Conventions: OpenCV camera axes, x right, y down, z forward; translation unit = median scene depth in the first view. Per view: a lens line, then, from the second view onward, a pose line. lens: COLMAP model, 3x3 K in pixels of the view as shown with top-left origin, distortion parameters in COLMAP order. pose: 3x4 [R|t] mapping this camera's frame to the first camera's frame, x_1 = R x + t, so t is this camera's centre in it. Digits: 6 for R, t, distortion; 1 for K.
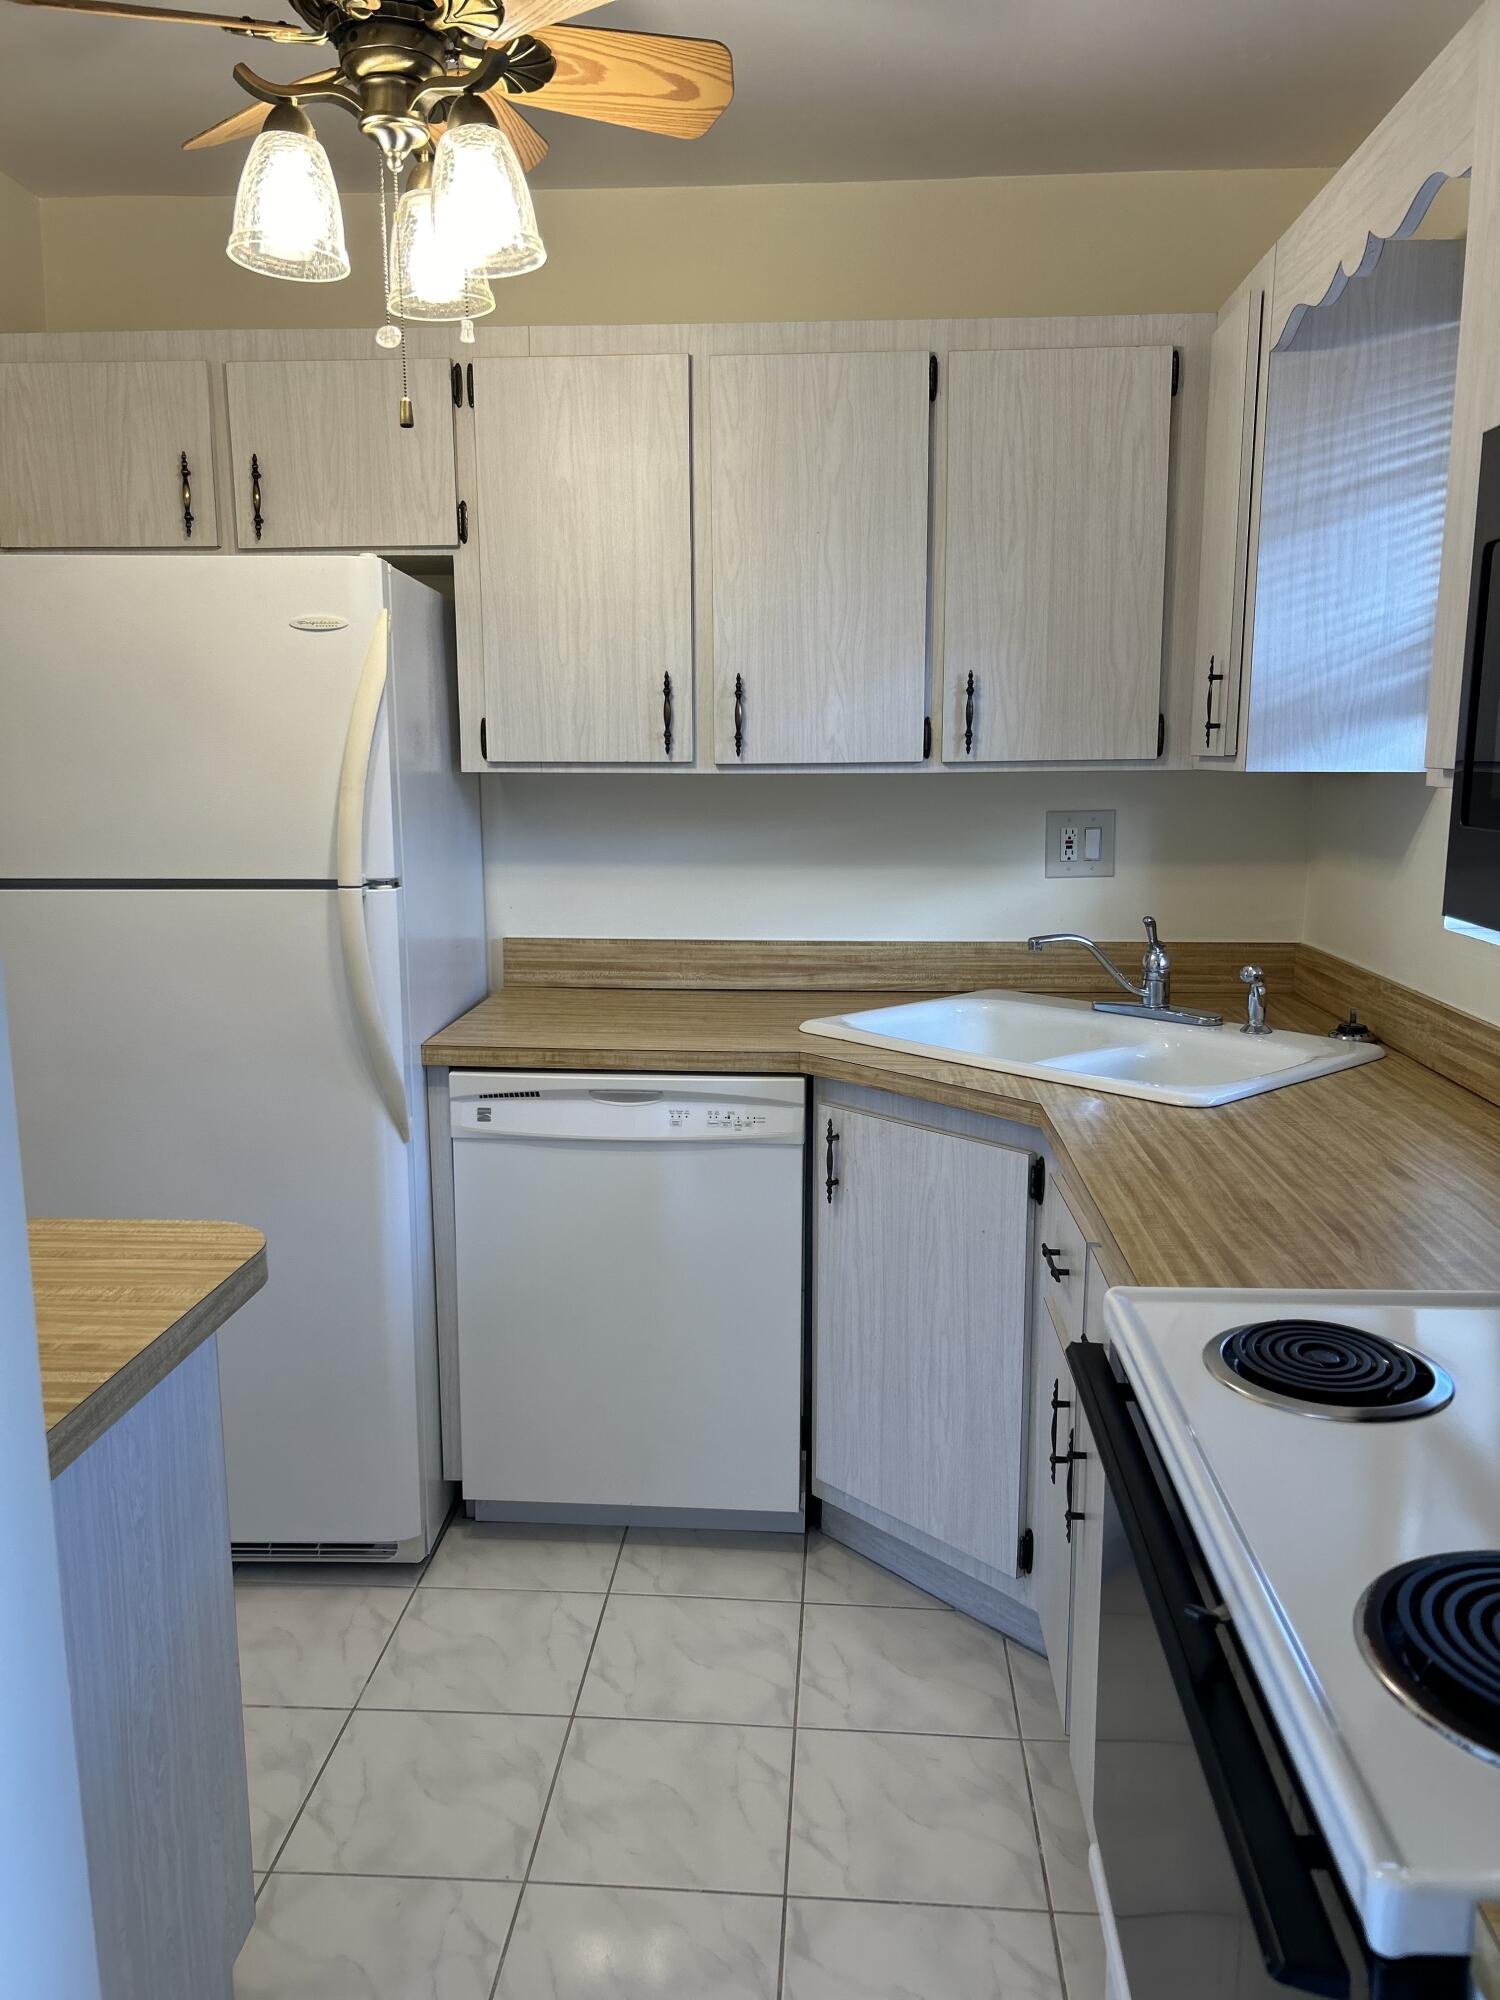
lens RADIAL K [[1515.3, 0, 742.4], [0, 1515.3, 988.7], [0, 0, 1]] dist [0.029165, -0.033076]
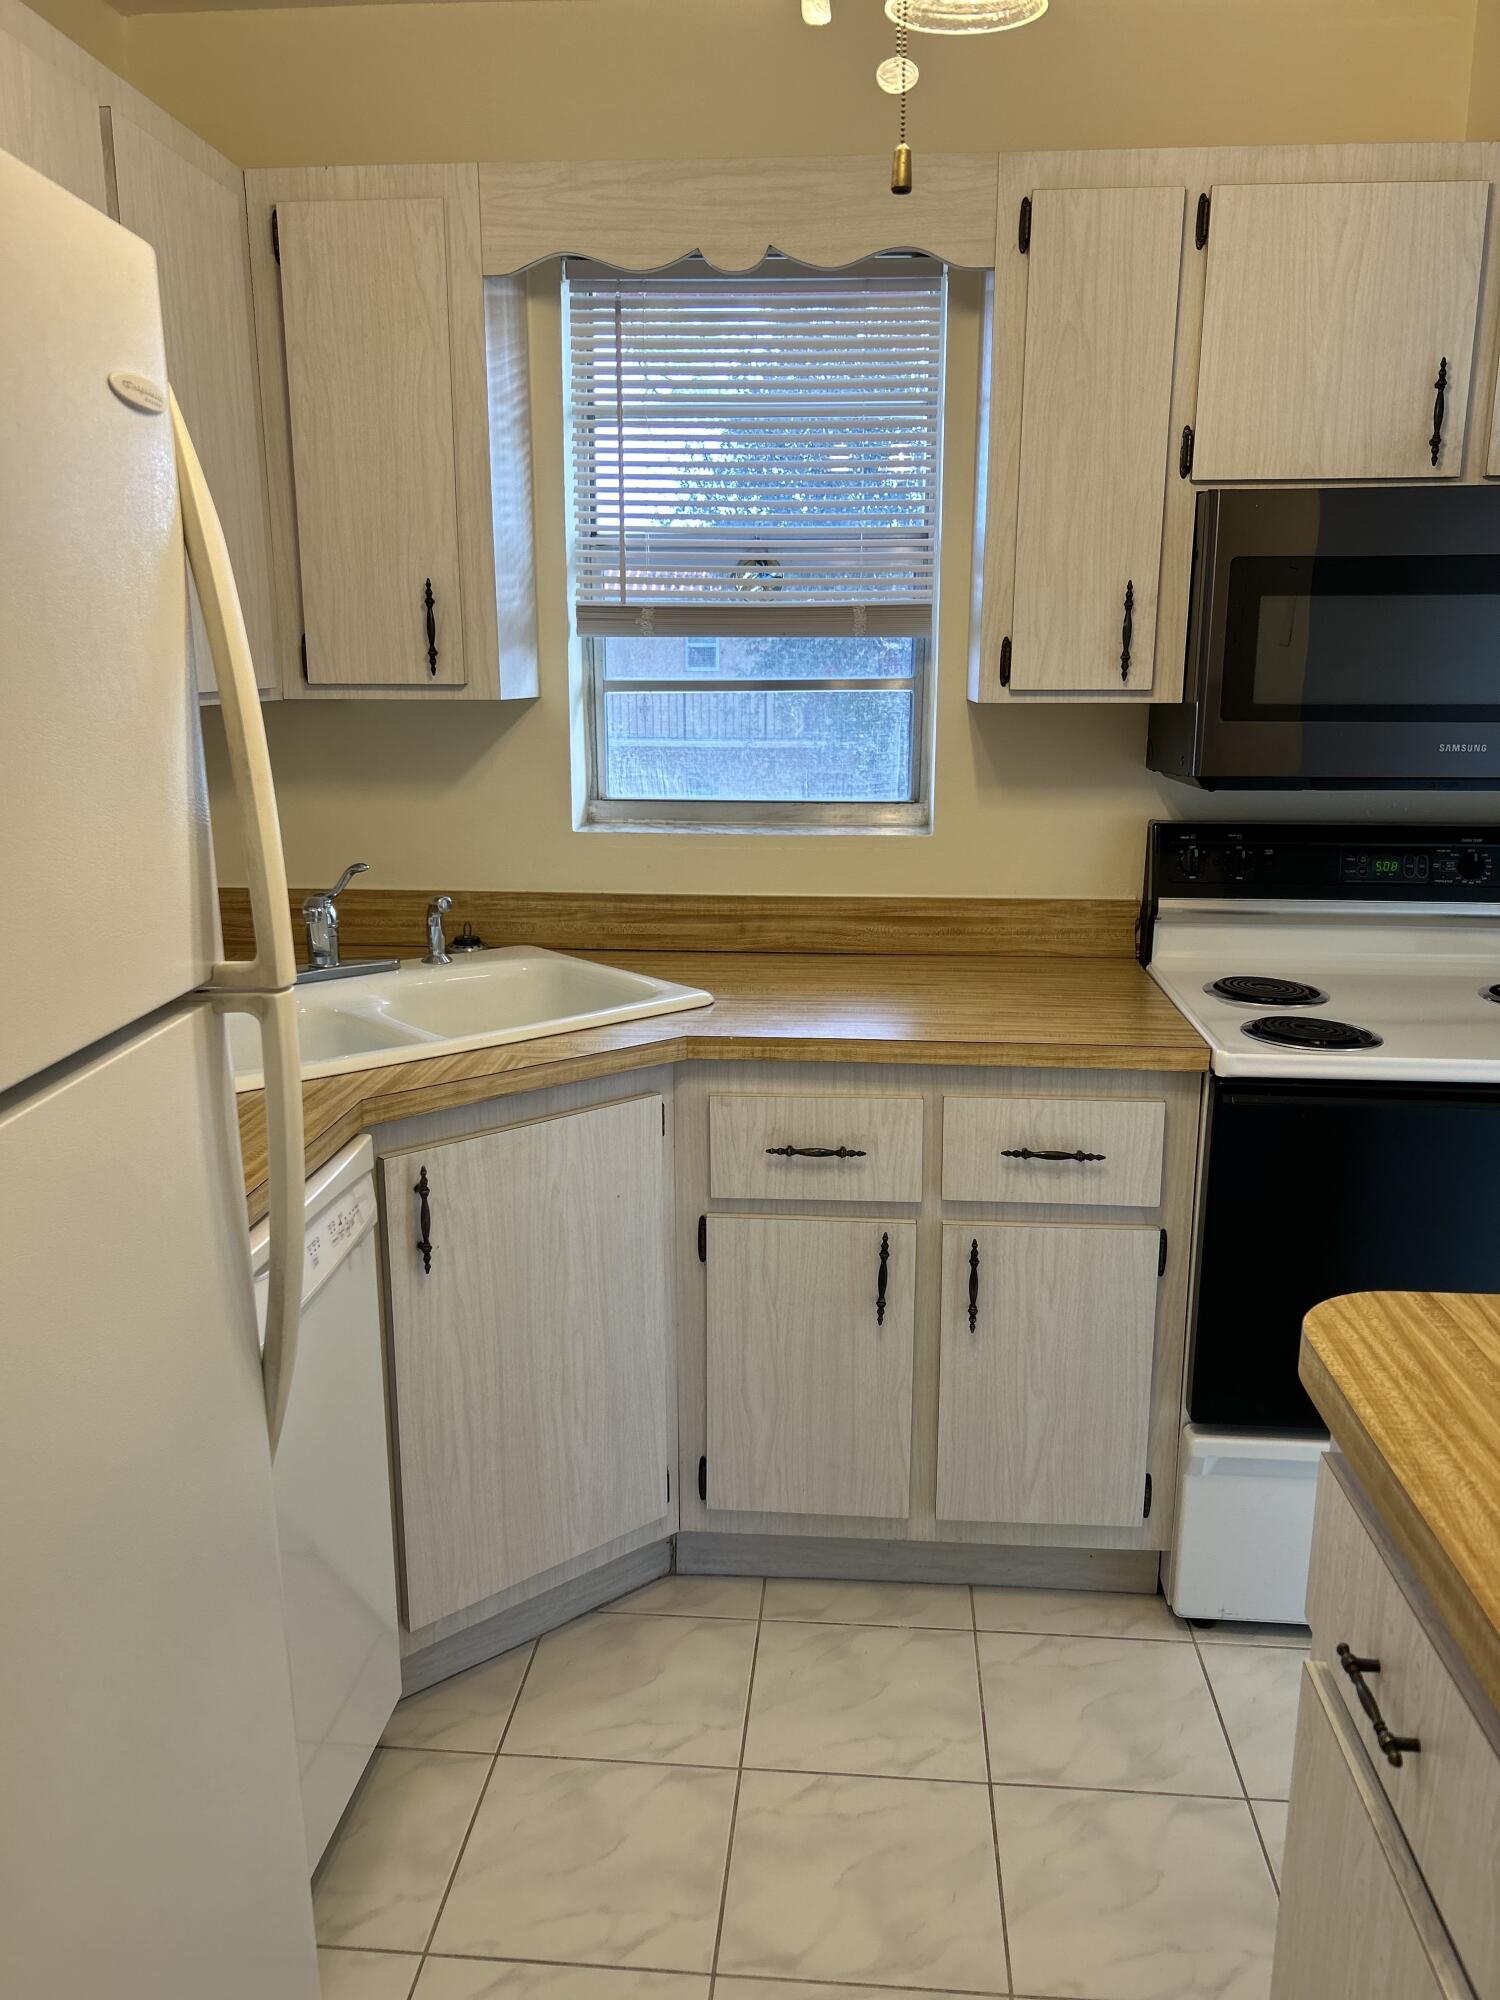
lens RADIAL K [[1515.3, 0, 744.6], [0, 1515.3, 1012.3], [0, 0, 1]] dist [0.029165, -0.033076]
pose [[0.048427, -0.233537, 0.971141, -0.797148], [0.182955, 0.957906, 0.221231, -0.156335], [-0.981928, 0.166961, 0.089115, 0.907286]]
